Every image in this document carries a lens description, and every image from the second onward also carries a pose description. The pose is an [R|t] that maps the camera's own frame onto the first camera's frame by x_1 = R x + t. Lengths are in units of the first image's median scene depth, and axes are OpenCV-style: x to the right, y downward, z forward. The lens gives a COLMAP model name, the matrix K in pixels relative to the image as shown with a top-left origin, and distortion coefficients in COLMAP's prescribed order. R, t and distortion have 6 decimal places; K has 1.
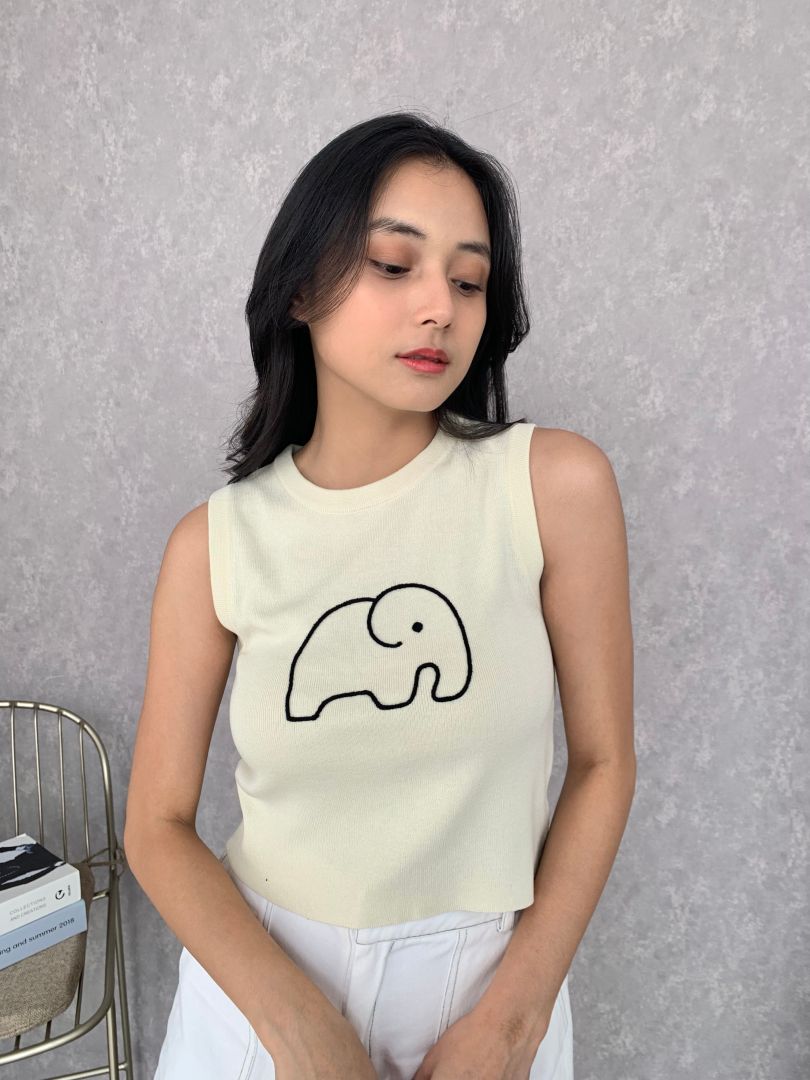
lens RADIAL K [[818.1, 0, 407.2], [0, 818.1, 526.6], [0, 0, 1]] dist [-0.006914, 0.001322]
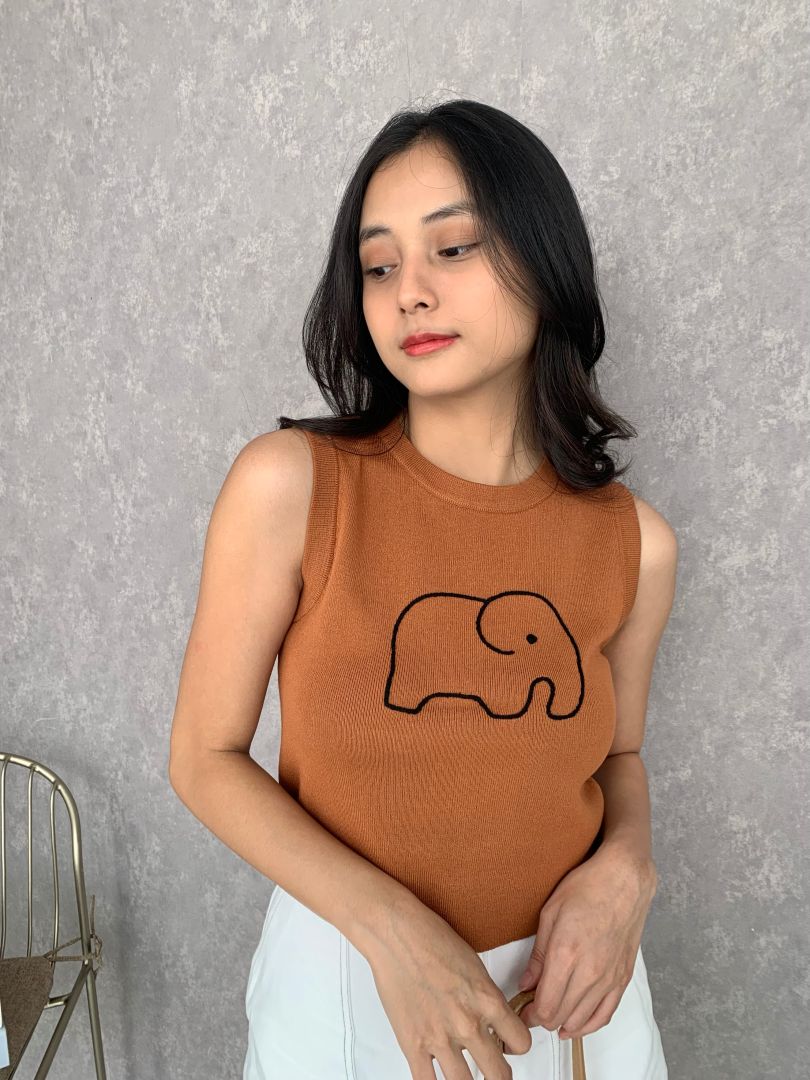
lens RADIAL K [[818.1, 0, 412.1], [0, 818.1, 521.2], [0, 0, 1]] dist [-0.006914, 0.001322]
pose [[0.981939, 0.030524, -0.186721, 0.103465], [-0.029957, 0.999534, 0.005858, -0.041285], [0.186813, -0.000159, 0.982396, 0.256265]]
